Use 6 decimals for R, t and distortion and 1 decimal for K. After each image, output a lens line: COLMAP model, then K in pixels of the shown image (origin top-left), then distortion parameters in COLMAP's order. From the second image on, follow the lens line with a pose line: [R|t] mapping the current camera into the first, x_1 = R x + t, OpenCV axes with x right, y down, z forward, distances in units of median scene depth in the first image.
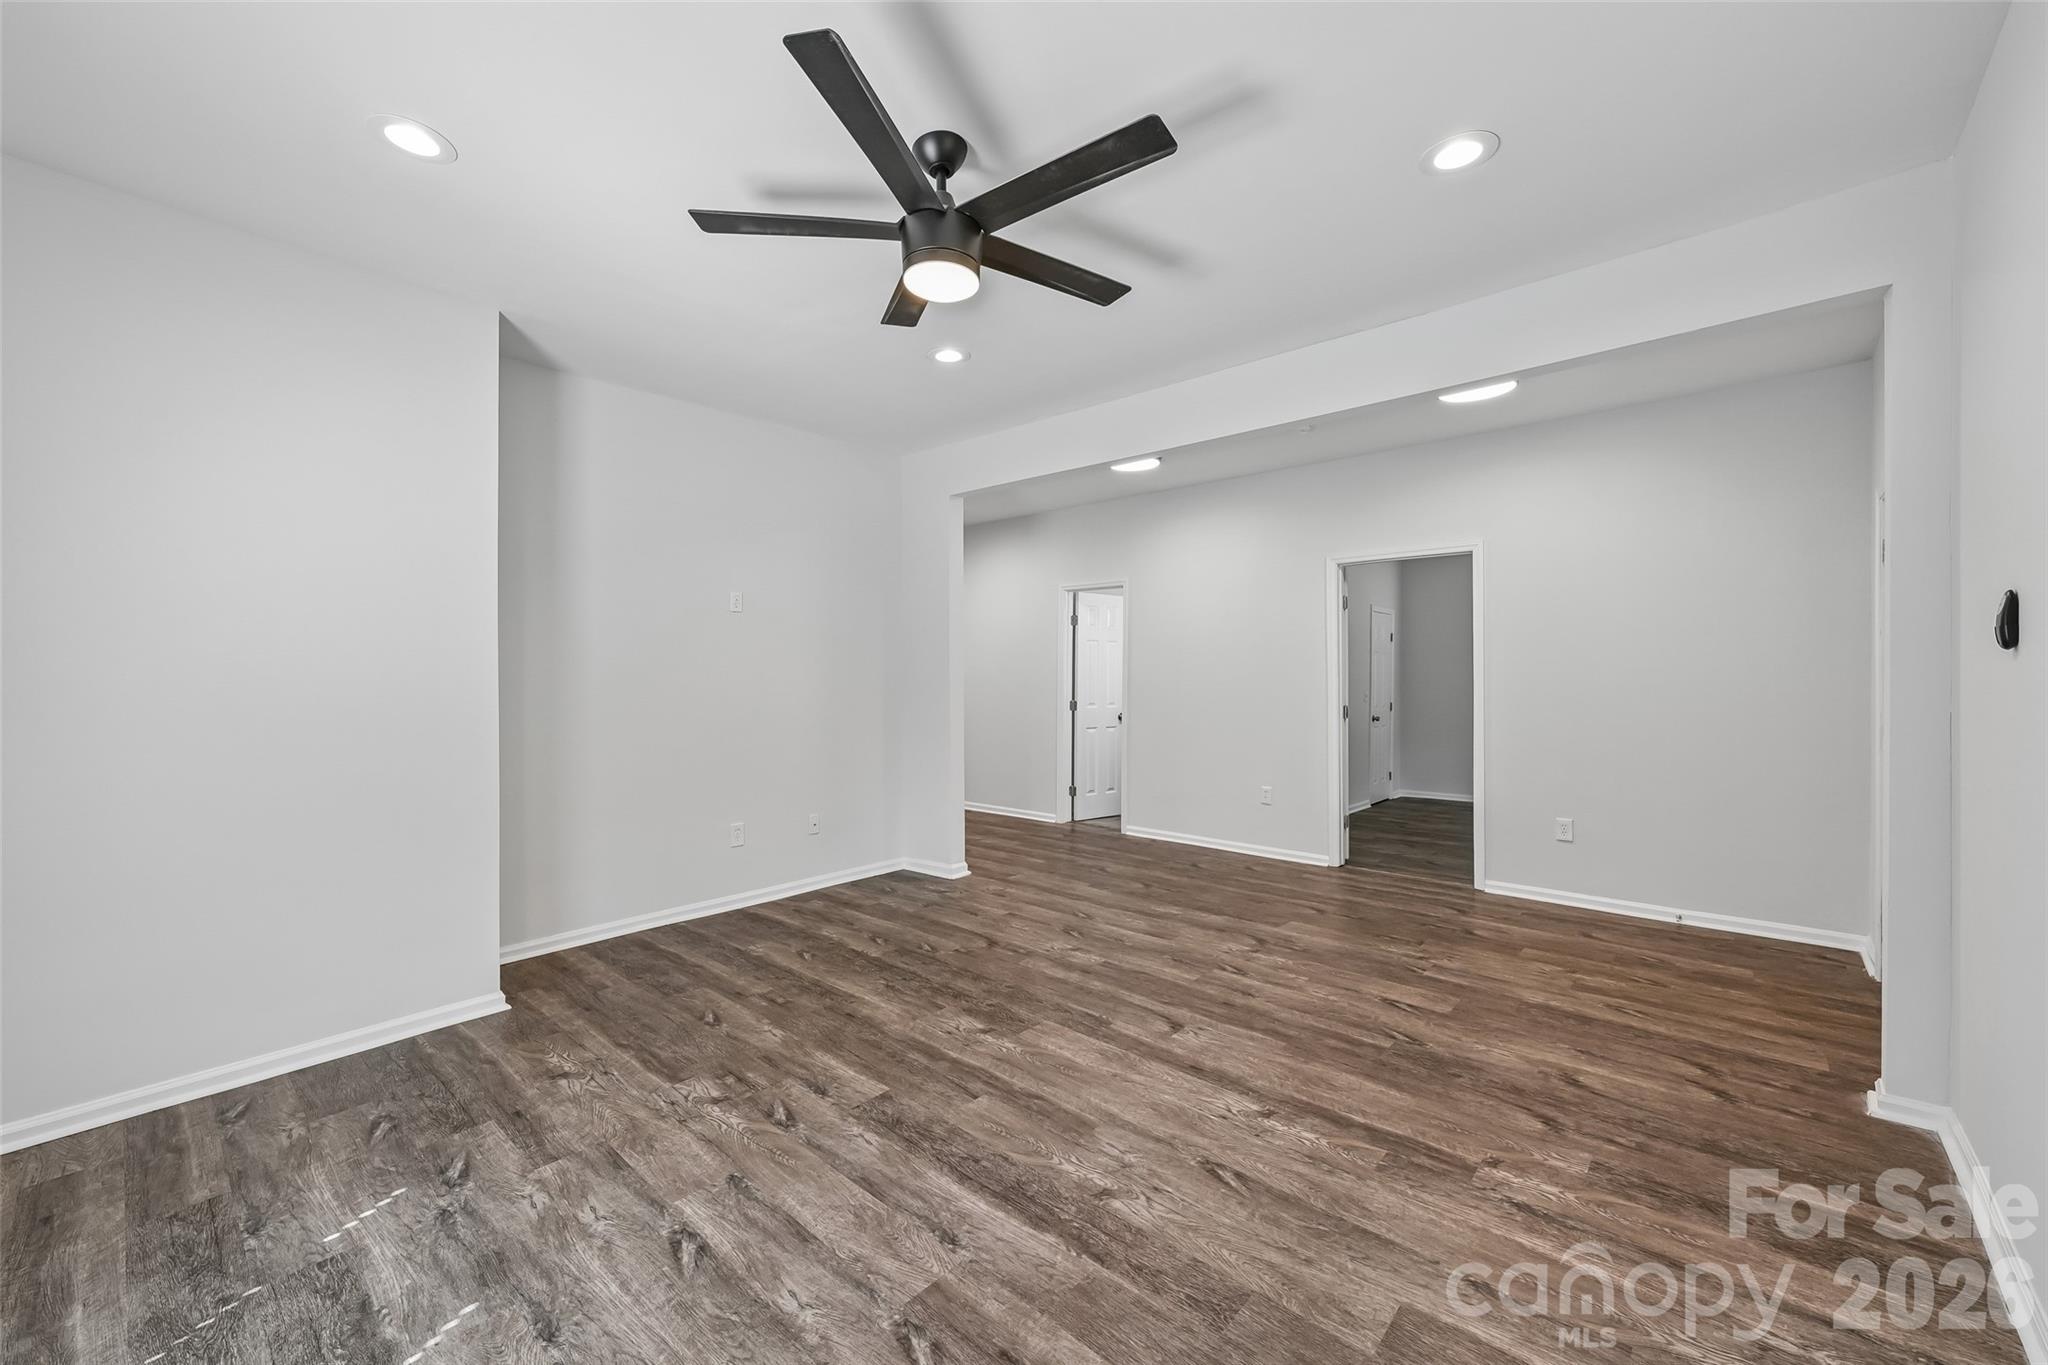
lens RADIAL K [[810.1, 0, 1022.0], [0, 810.1, 676.3], [0, 0, 1]] dist [0.008640, 0.000327]
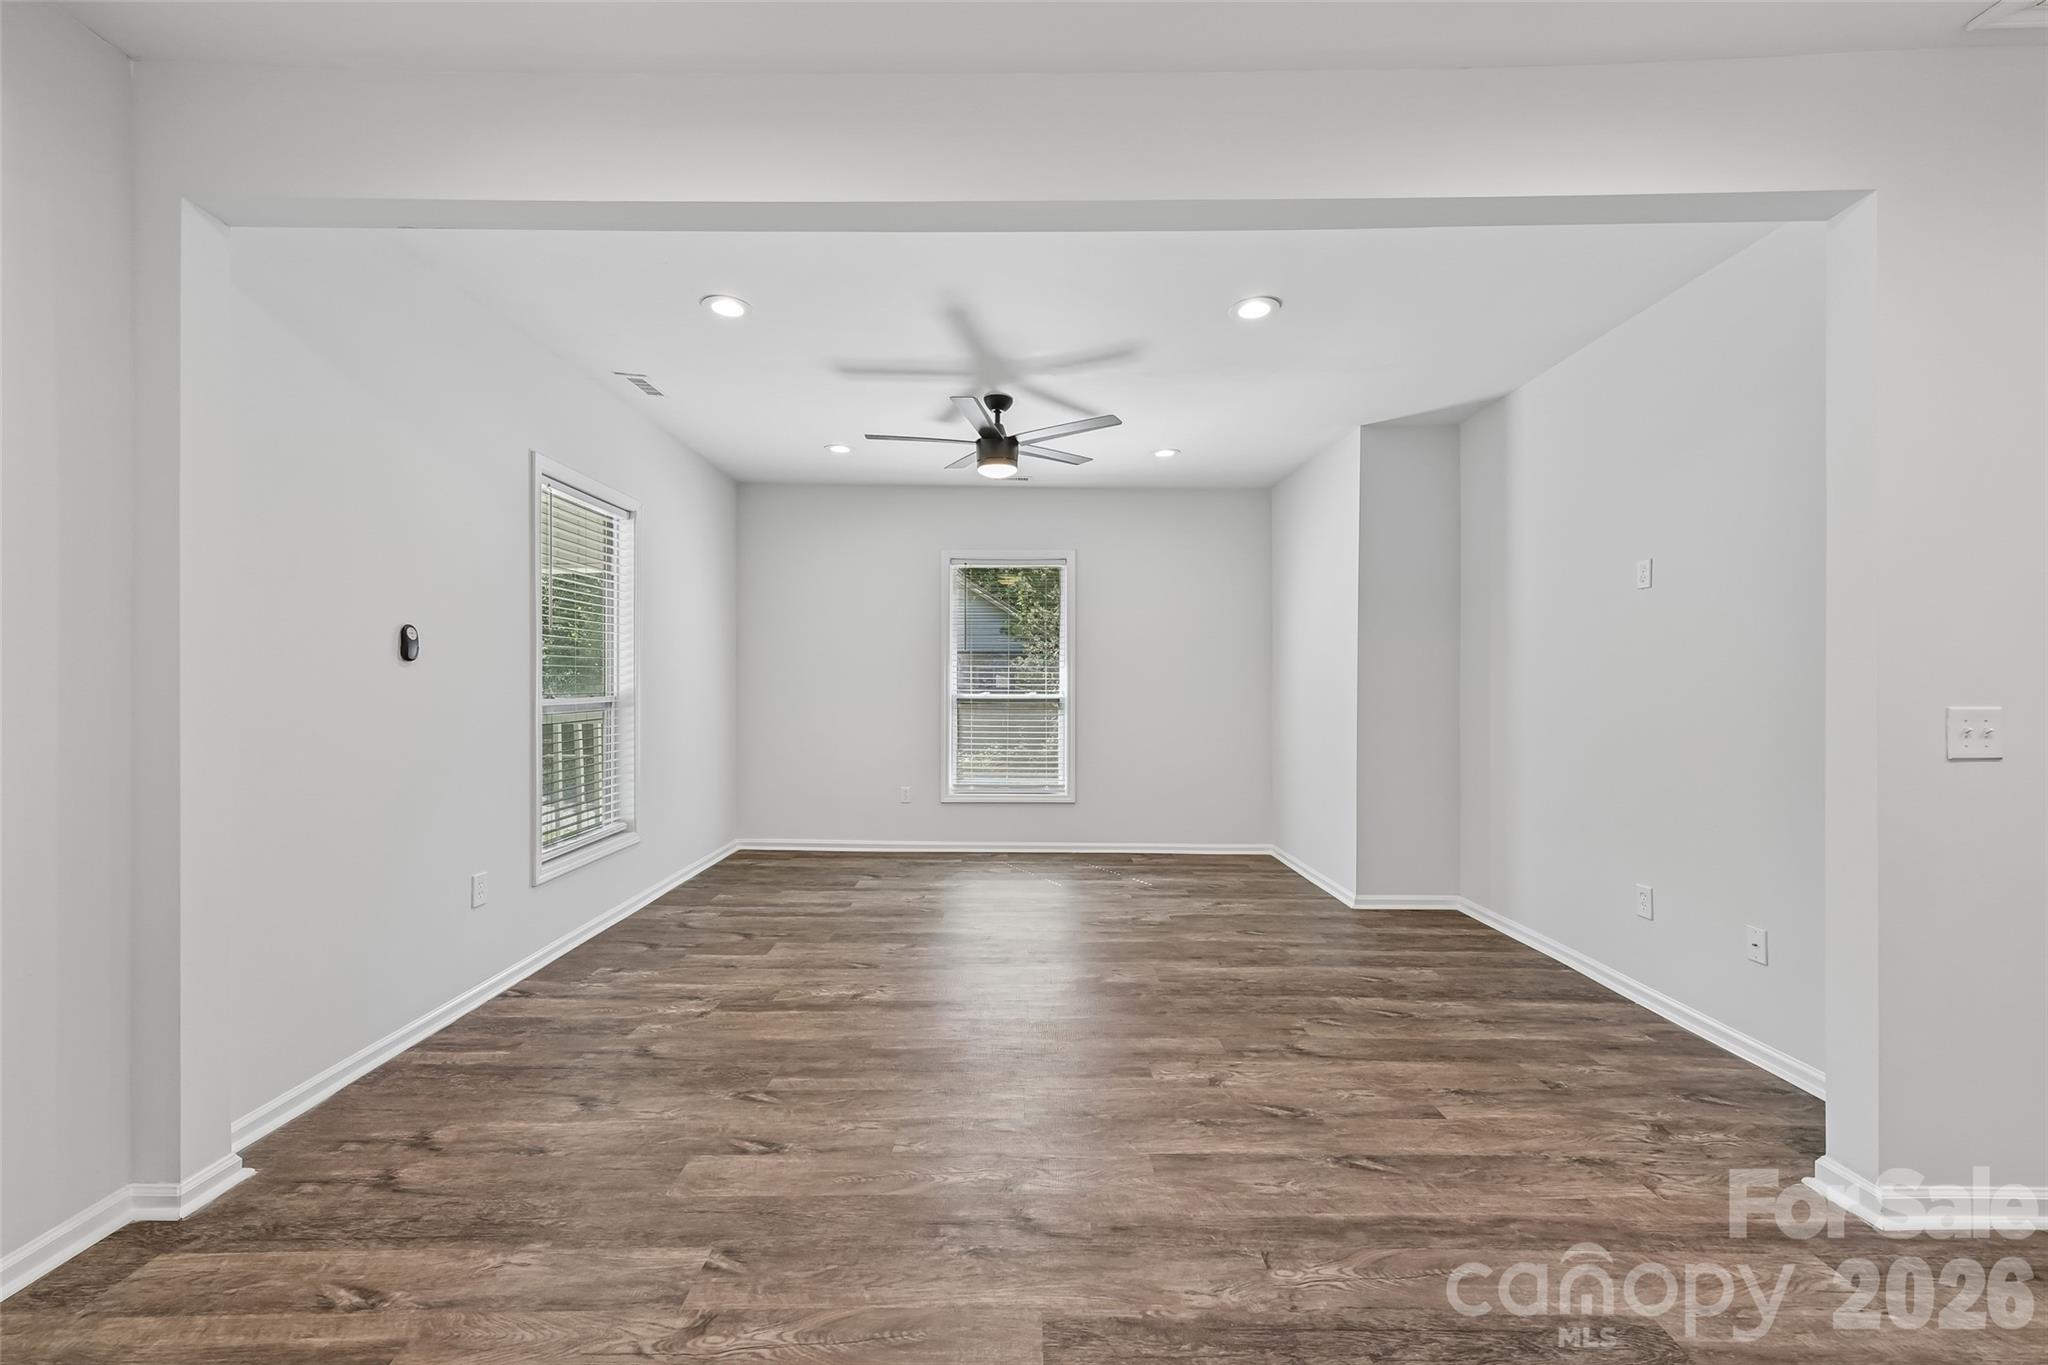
lens RADIAL K [[810.1, 0, 1025.3], [0, 810.1, 701.5], [0, 0, 1]] dist [0.008640, 0.000327]
pose [[-0.743532, 0.019341, -0.668421, 0.813527], [-0.002290, 0.999502, 0.031469, -0.002054], [0.668696, 0.024929, -0.743118, 1.795140]]
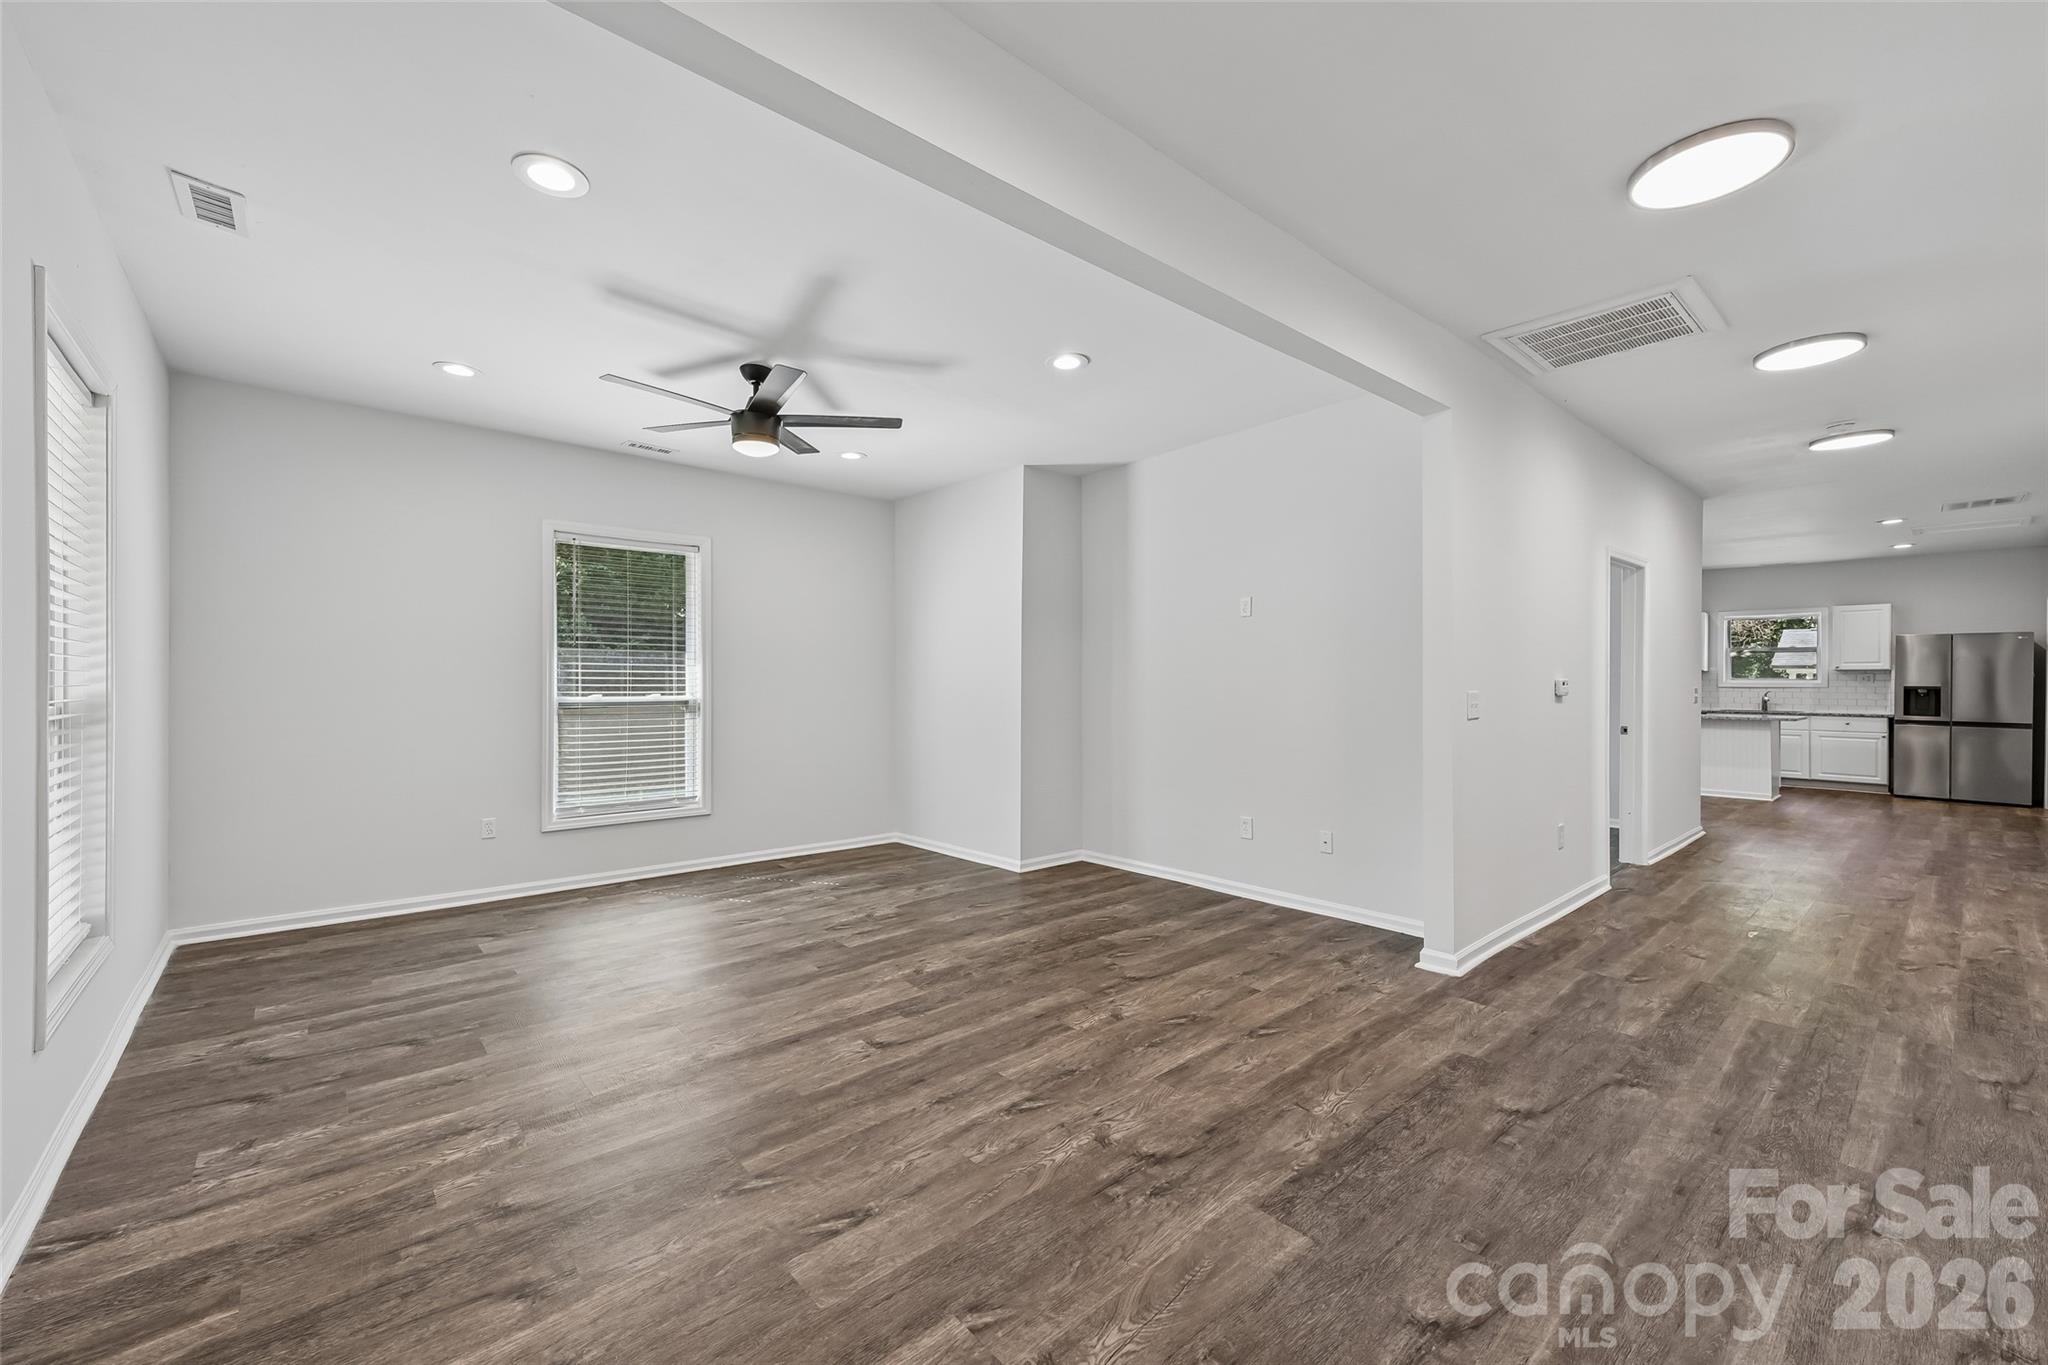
lens RADIAL K [[810.1, 0, 1015.8], [0, 810.1, 685.8], [0, 0, 1]] dist [0.008640, 0.000327]
pose [[-0.127416, 0.005941, -0.991832, 1.116318], [-0.001118, 0.999981, 0.006134, 0.010234], [0.991849, 0.001890, -0.127407, 1.294719]]
